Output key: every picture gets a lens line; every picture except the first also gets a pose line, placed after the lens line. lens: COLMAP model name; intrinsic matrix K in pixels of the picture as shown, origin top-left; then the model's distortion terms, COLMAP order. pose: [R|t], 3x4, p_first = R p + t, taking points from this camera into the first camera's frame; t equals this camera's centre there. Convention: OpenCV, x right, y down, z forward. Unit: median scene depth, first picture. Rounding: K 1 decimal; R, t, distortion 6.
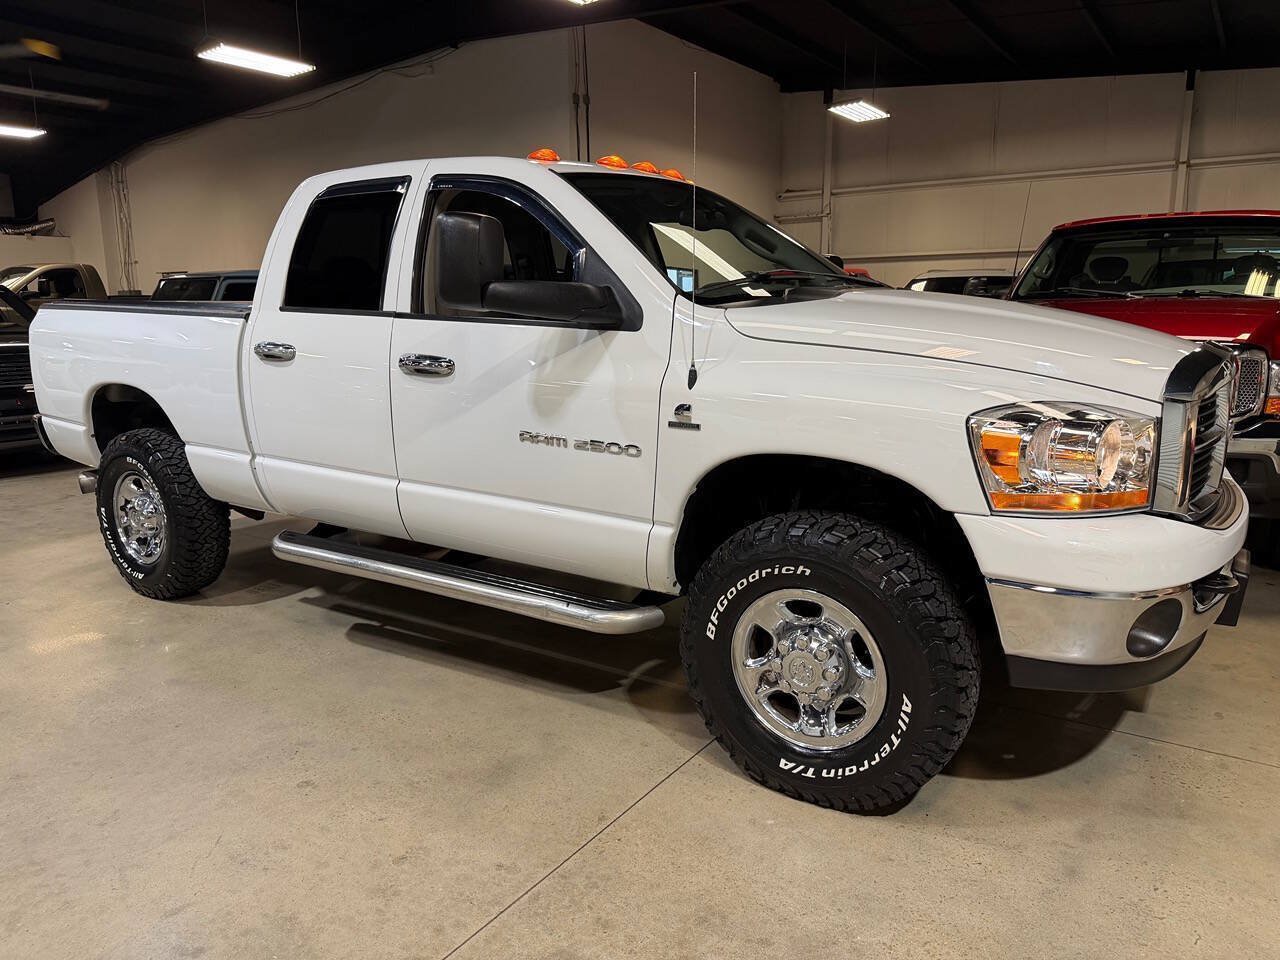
lens RADIAL K [[913.3, 0, 636.8], [0, 913.3, 479.9], [0, 0, 1]] dist [0.036933, -0.049255]
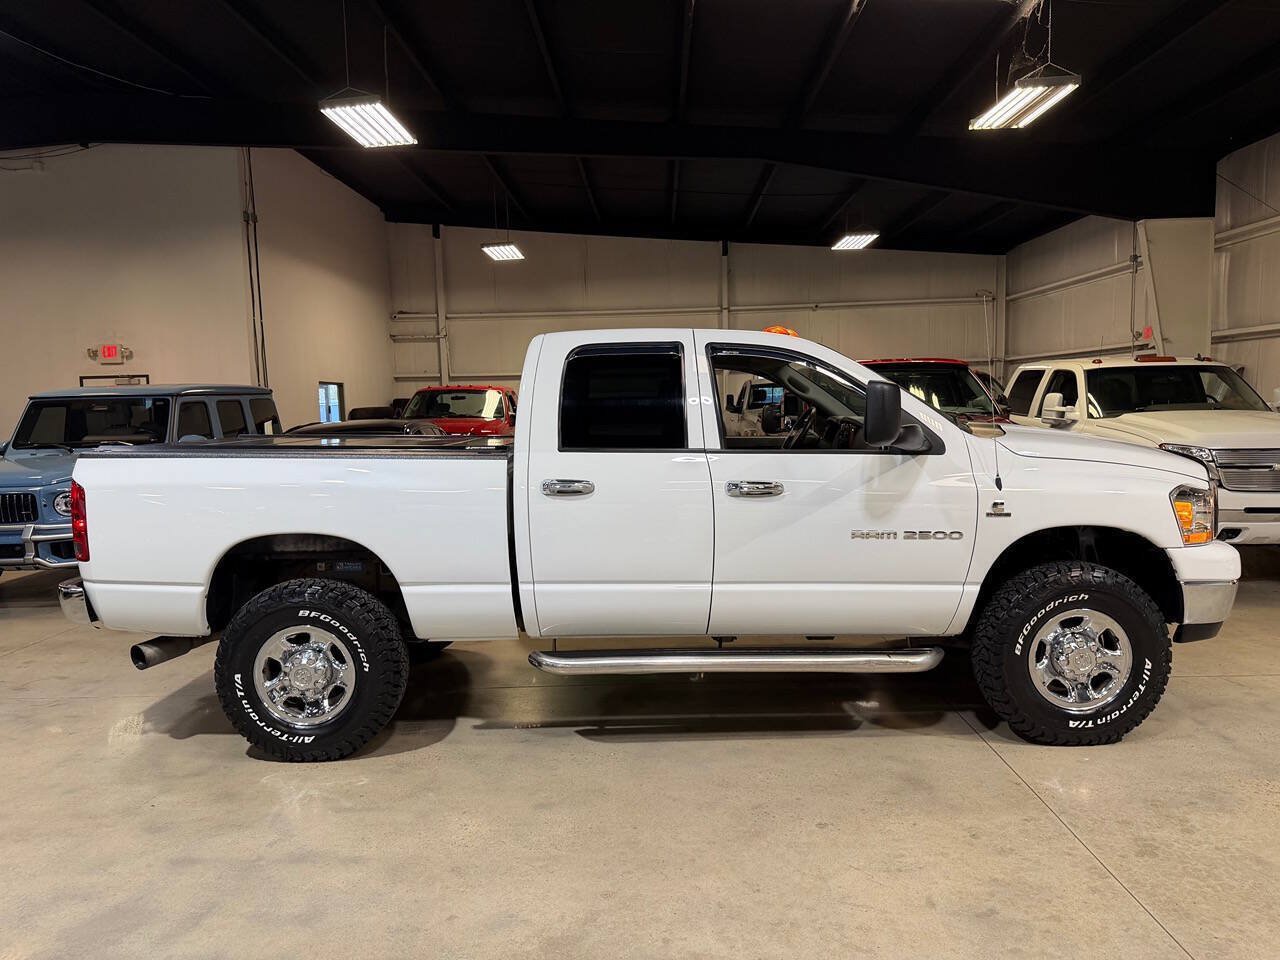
lens RADIAL K [[913.3, 0, 643.4], [0, 913.3, 471.8], [0, 0, 1]] dist [0.036933, -0.049255]
pose [[0.832748, -0.052953, 0.551114, -1.112754], [0.120463, 0.988898, -0.087005, -0.059009], [-0.540388, 0.138842, 0.829882, 0.025511]]
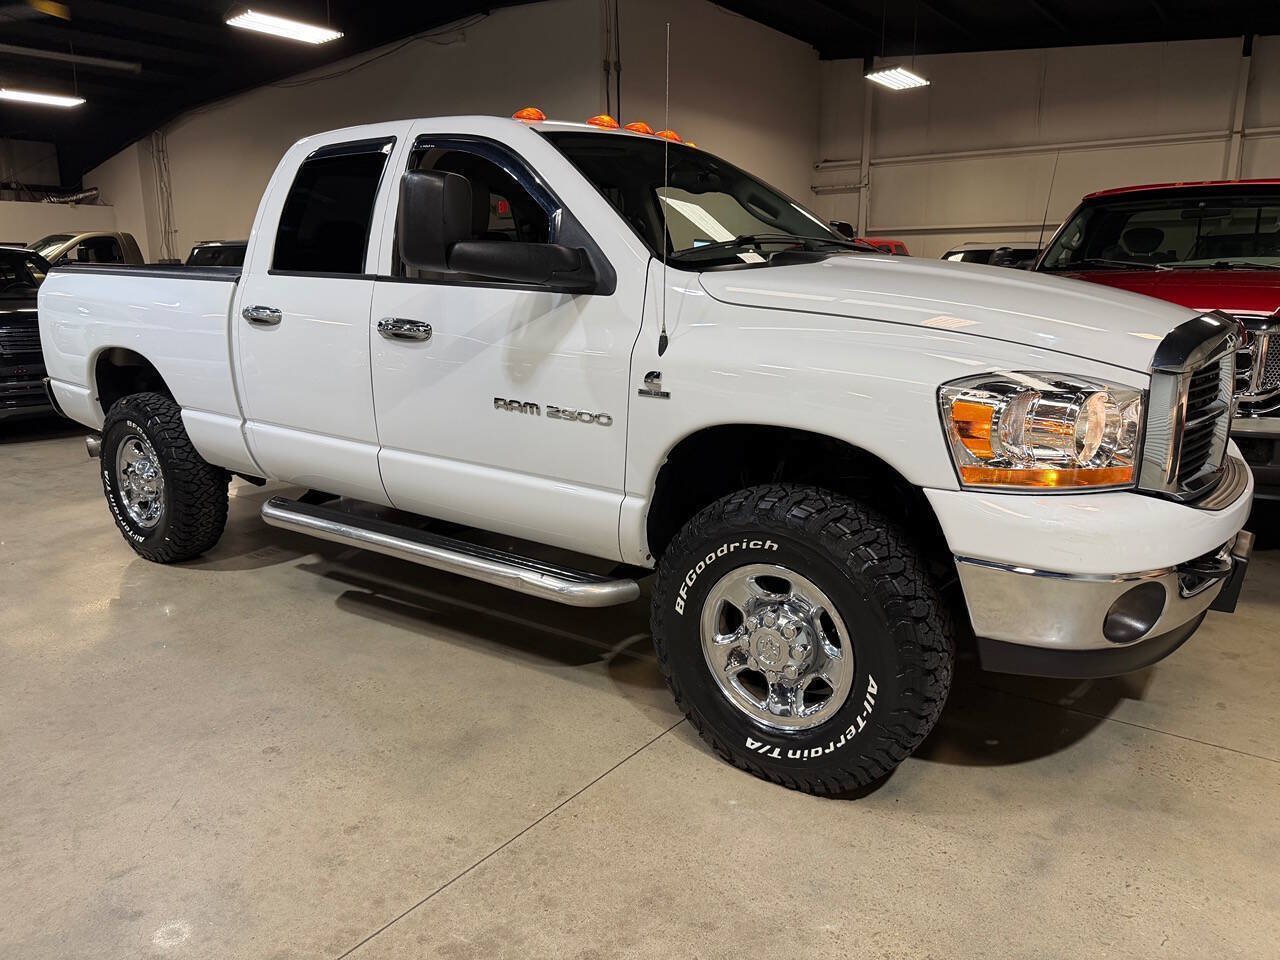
lens RADIAL K [[913.3, 0, 639.1], [0, 913.3, 475.9], [0, 0, 1]] dist [0.036933, -0.049255]
pose [[0.999025, 0.016249, -0.041052, 0.066840], [-0.015284, 0.999602, 0.023727, 0.004373], [0.041422, -0.023076, 0.998875, 0.027315]]
